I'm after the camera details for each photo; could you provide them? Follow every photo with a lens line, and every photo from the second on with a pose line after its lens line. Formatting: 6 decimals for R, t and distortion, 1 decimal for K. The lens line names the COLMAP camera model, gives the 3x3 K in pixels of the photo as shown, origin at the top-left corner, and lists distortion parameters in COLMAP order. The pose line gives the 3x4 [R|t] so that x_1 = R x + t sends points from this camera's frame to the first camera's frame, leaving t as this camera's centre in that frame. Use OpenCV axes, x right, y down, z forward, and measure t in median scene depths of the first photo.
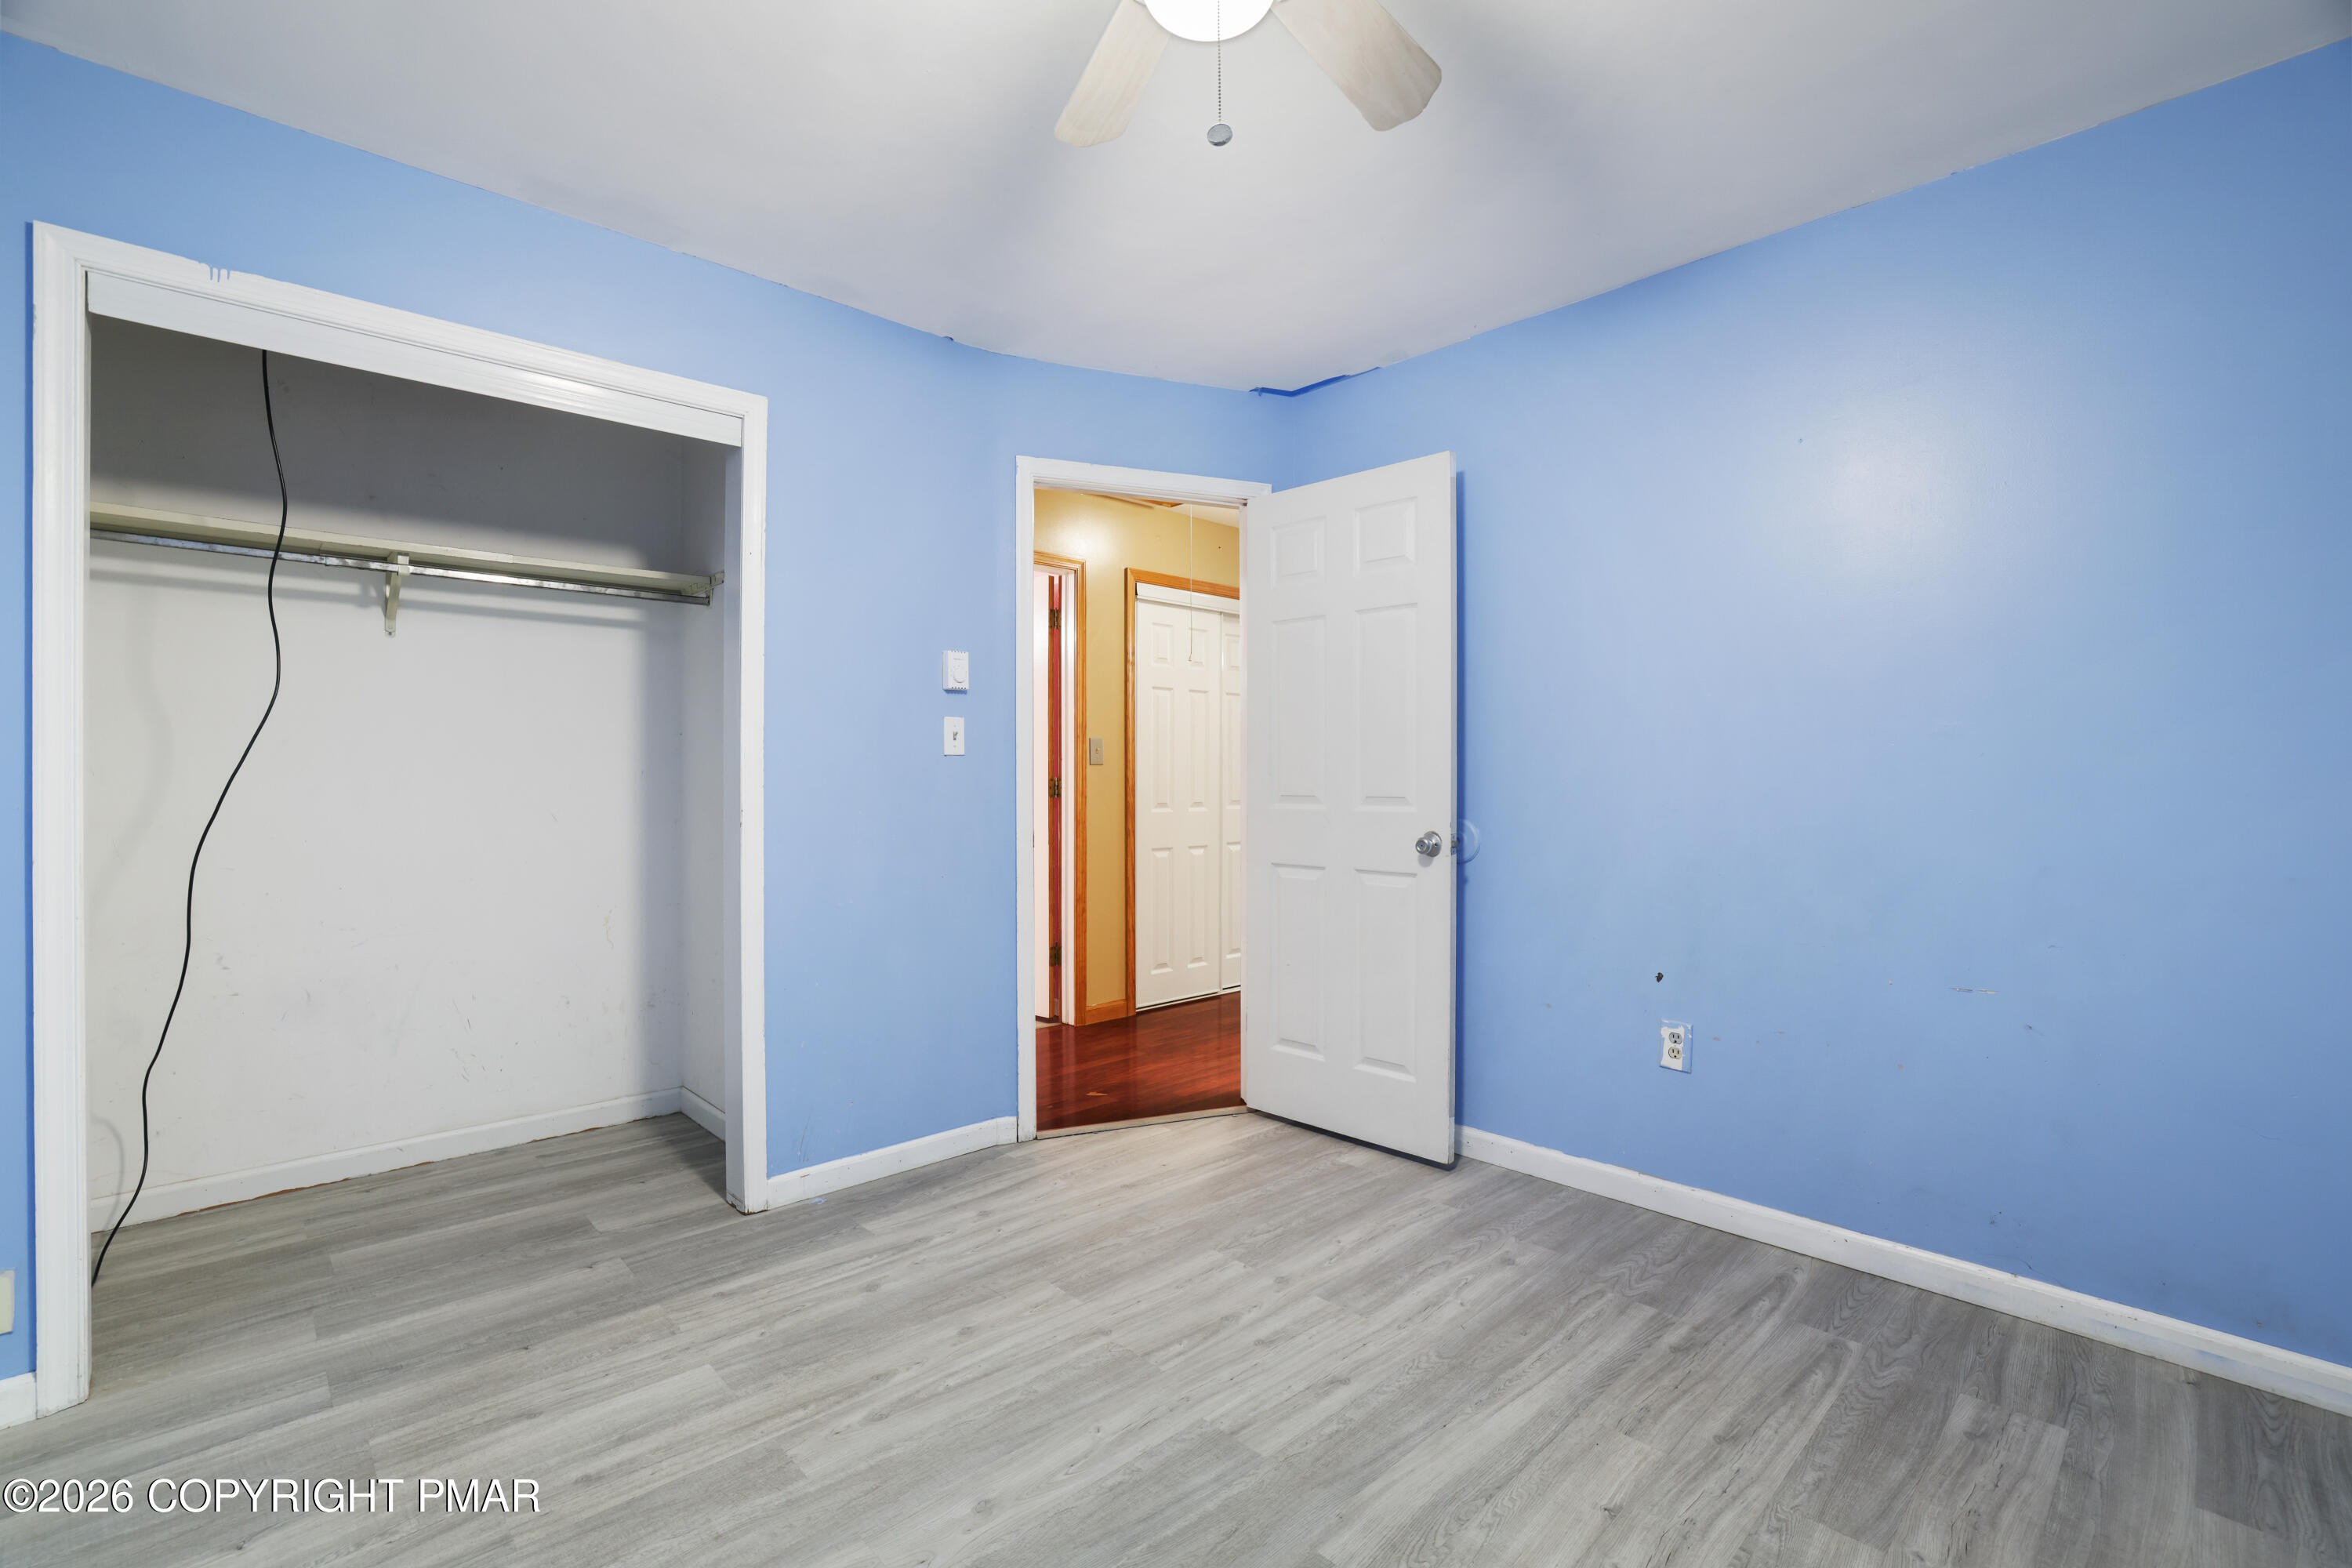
lens RADIAL K [[1041.2, 0, 1162.7], [0, 1041.2, 785.7], [0, 0, 1]] dist [-0.039193, 0.013087]
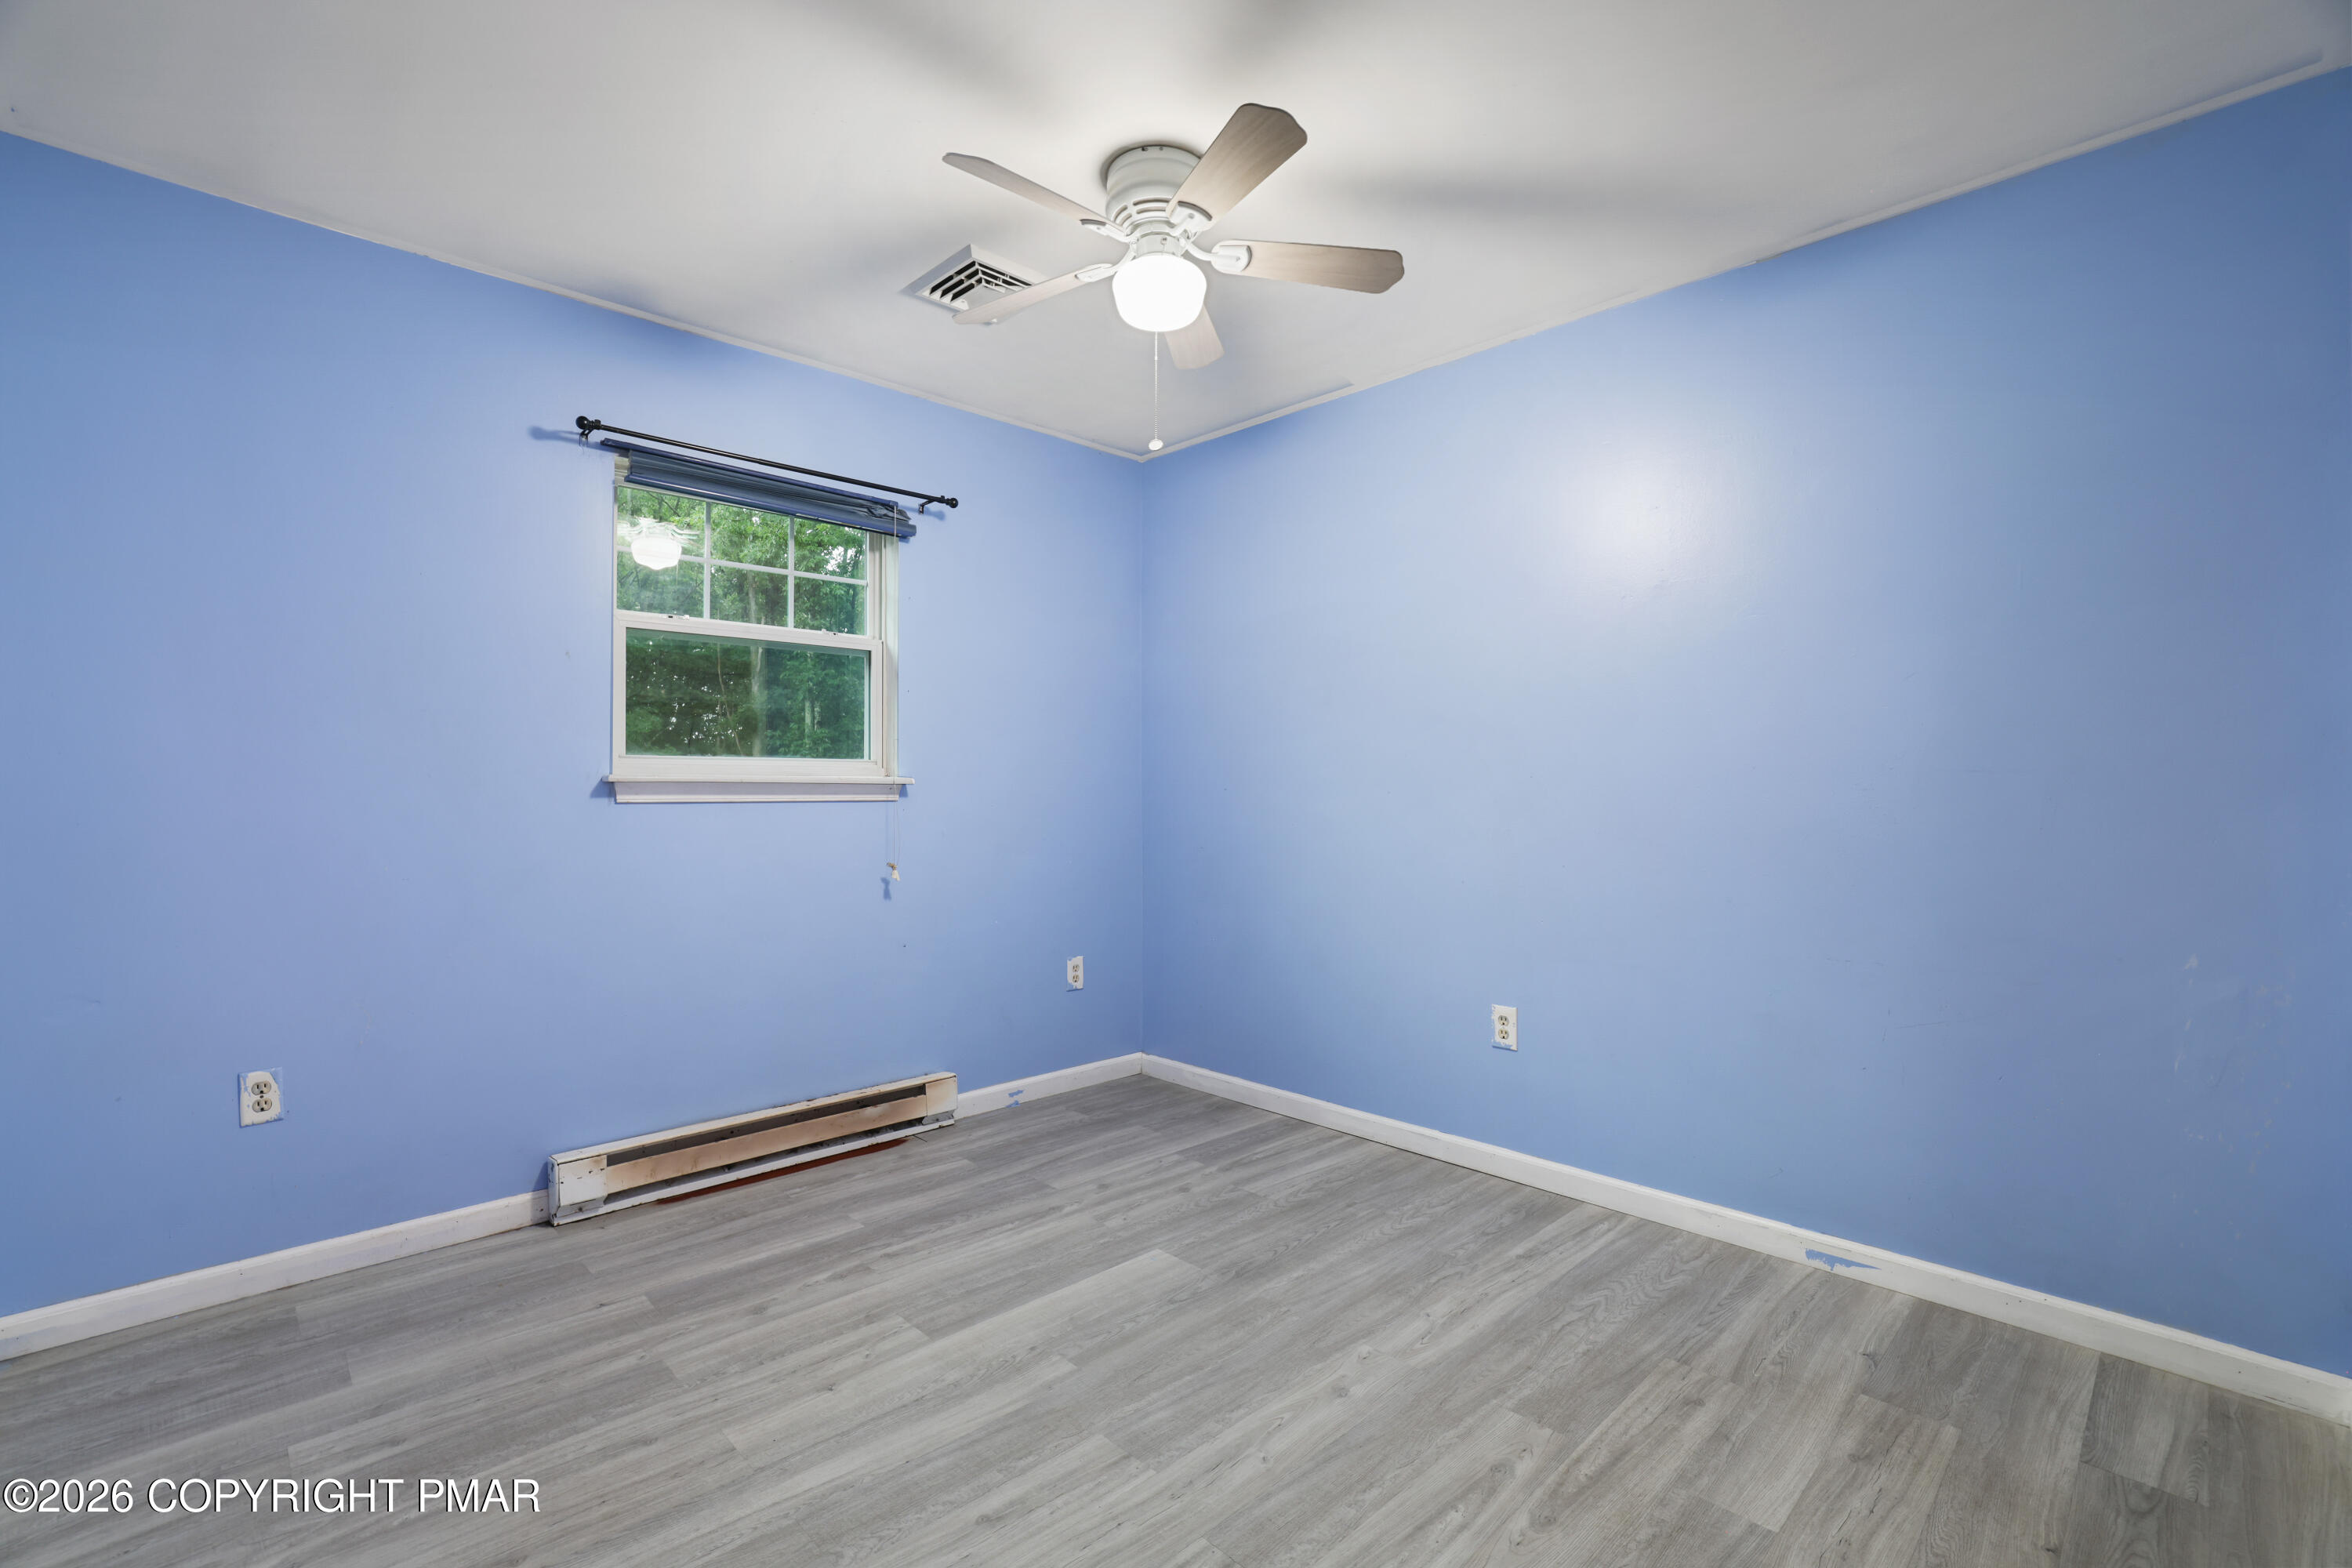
lens RADIAL K [[1041.2, 0, 1177.7], [0, 1041.2, 781.8], [0, 0, 1]] dist [-0.039193, 0.013087]
pose [[-0.999703, -0.000434, -0.024361, 0.043971], [-0.000410, 0.999999, -0.000977, -0.016913], [0.024361, -0.000967, -0.999703, 1.989940]]
